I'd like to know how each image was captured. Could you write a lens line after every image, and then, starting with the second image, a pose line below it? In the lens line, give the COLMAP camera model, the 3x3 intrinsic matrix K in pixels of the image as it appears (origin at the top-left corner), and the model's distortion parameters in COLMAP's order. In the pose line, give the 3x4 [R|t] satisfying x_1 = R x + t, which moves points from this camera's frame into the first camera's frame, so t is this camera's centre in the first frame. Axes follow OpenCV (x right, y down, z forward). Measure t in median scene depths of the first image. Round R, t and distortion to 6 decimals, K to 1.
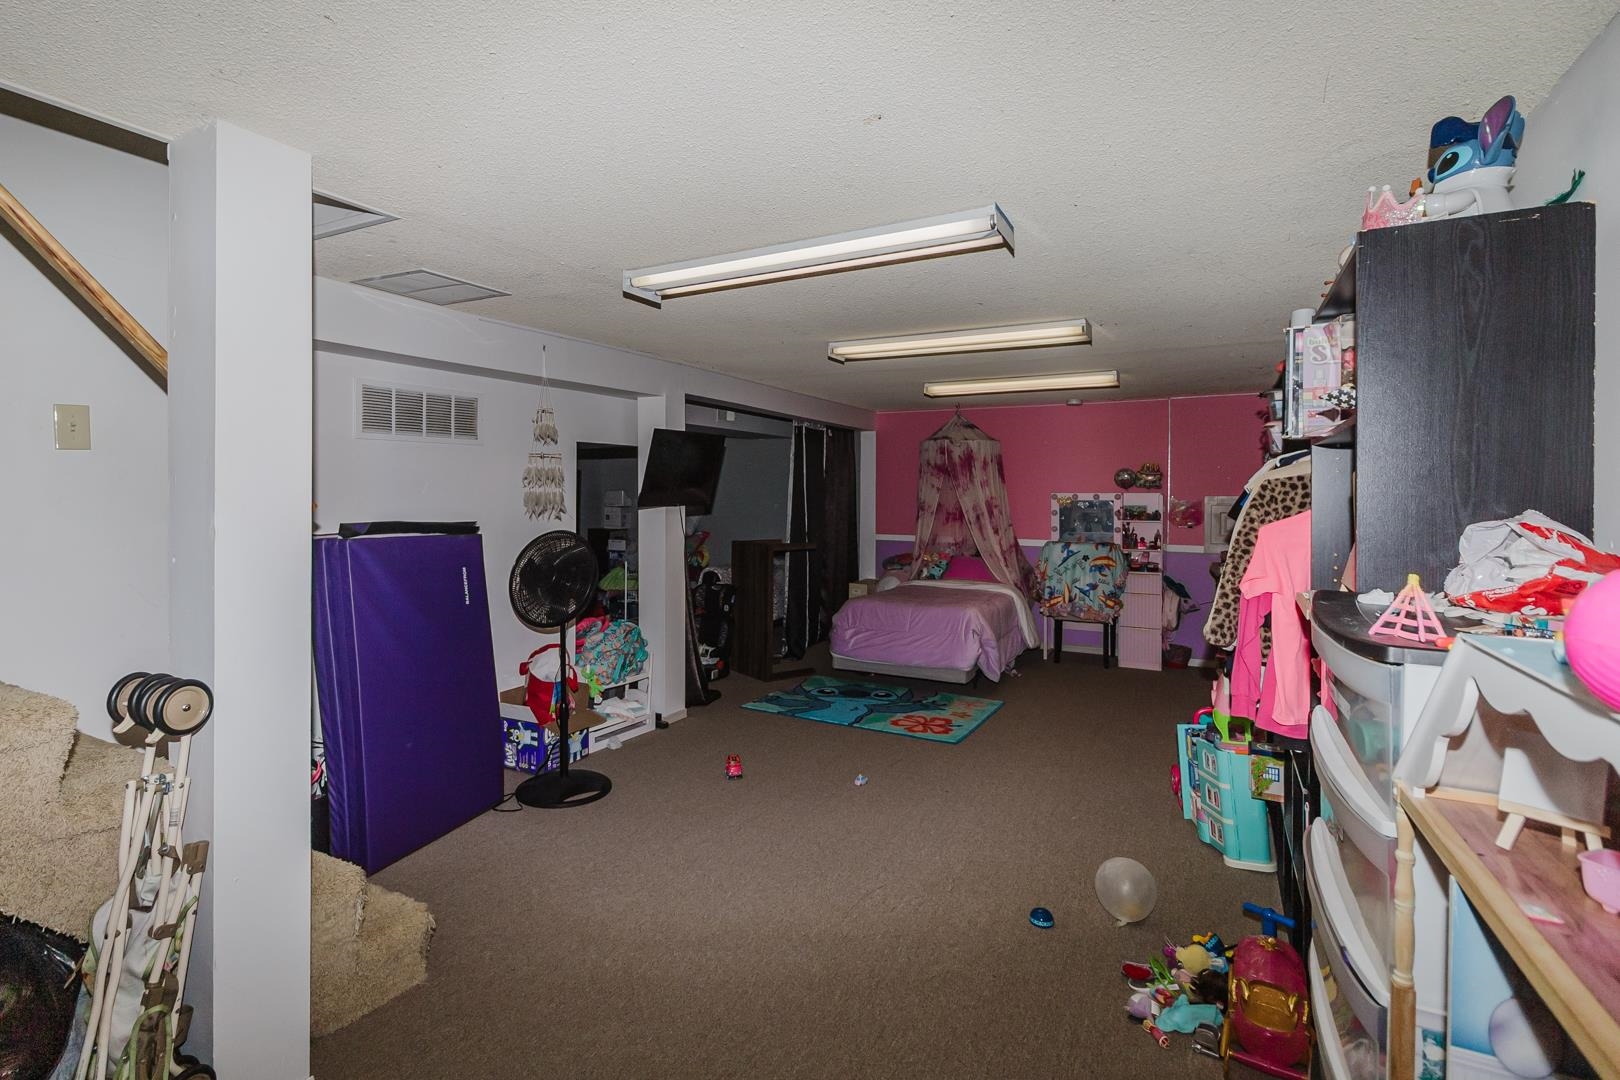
lens RADIAL K [[772.1, 0, 802.6], [0, 772.1, 494.0], [0, 0, 1]] dist [-0.001035, 0.001480]
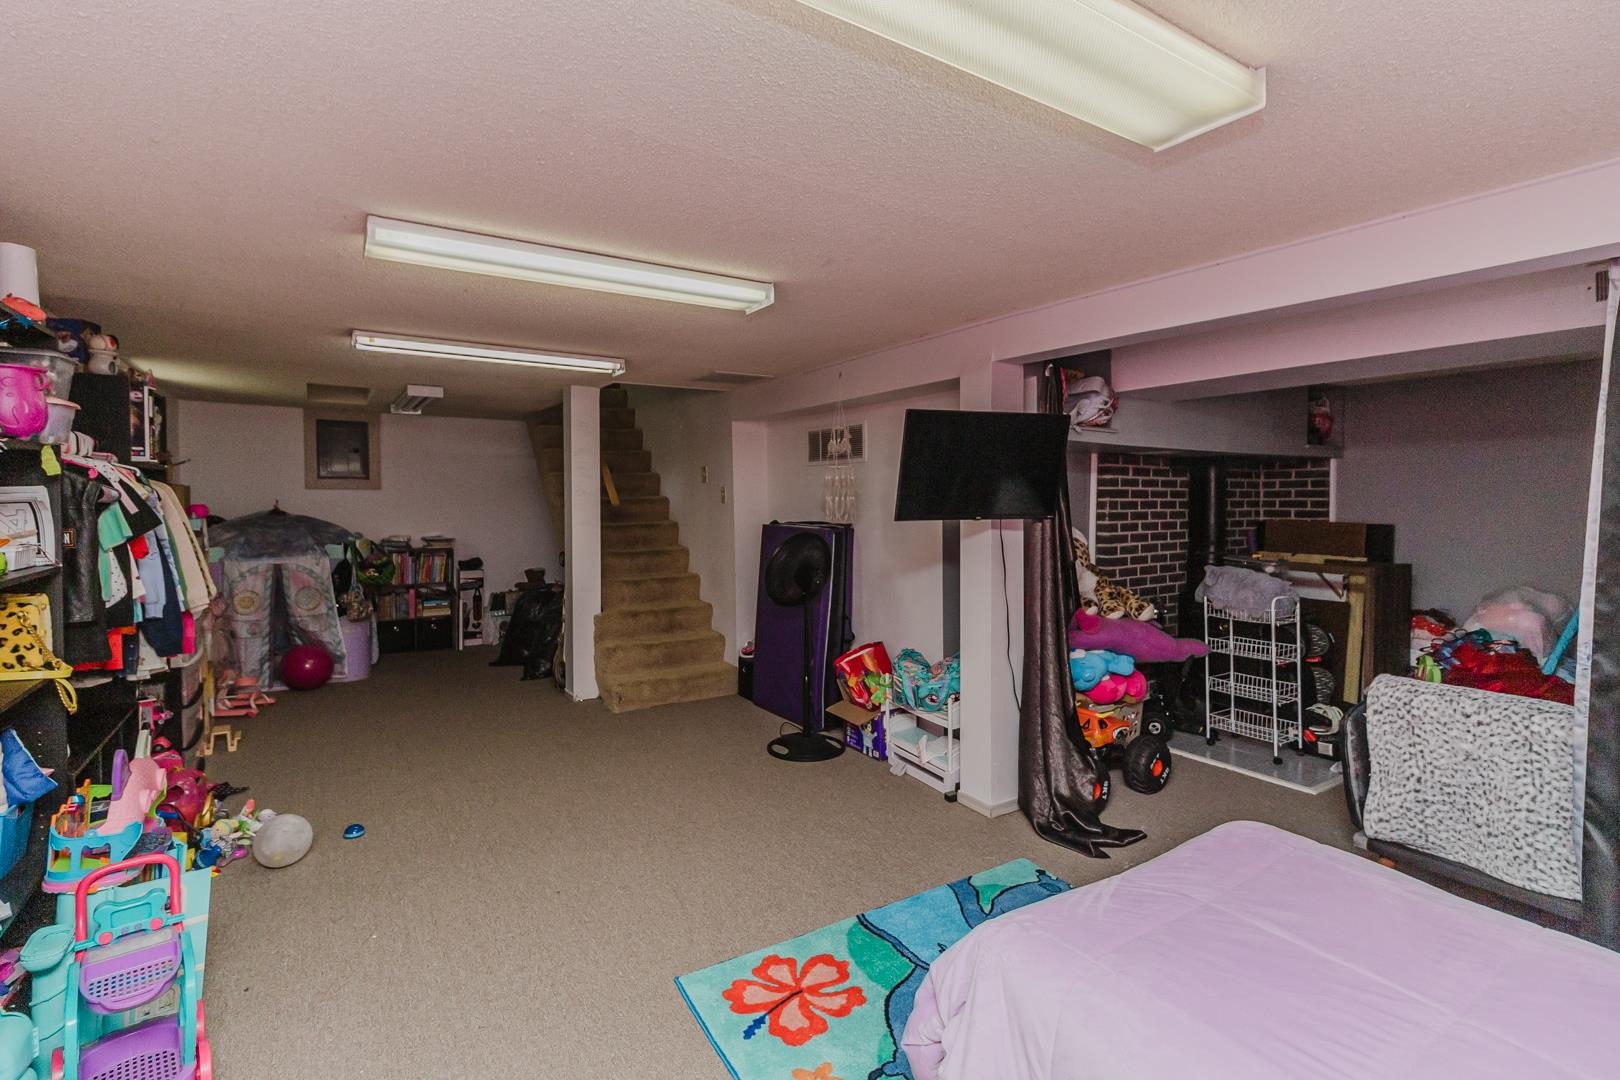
lens RADIAL K [[772.1, 0, 812.9], [0, 772.1, 528.9], [0, 0, 1]] dist [-0.001035, 0.001480]
pose [[-0.508016, 0.026806, -0.860930, 0.563419], [-0.011273, 0.999223, 0.037764, -0.003802], [0.861274, 0.028890, -0.507319, 1.266907]]
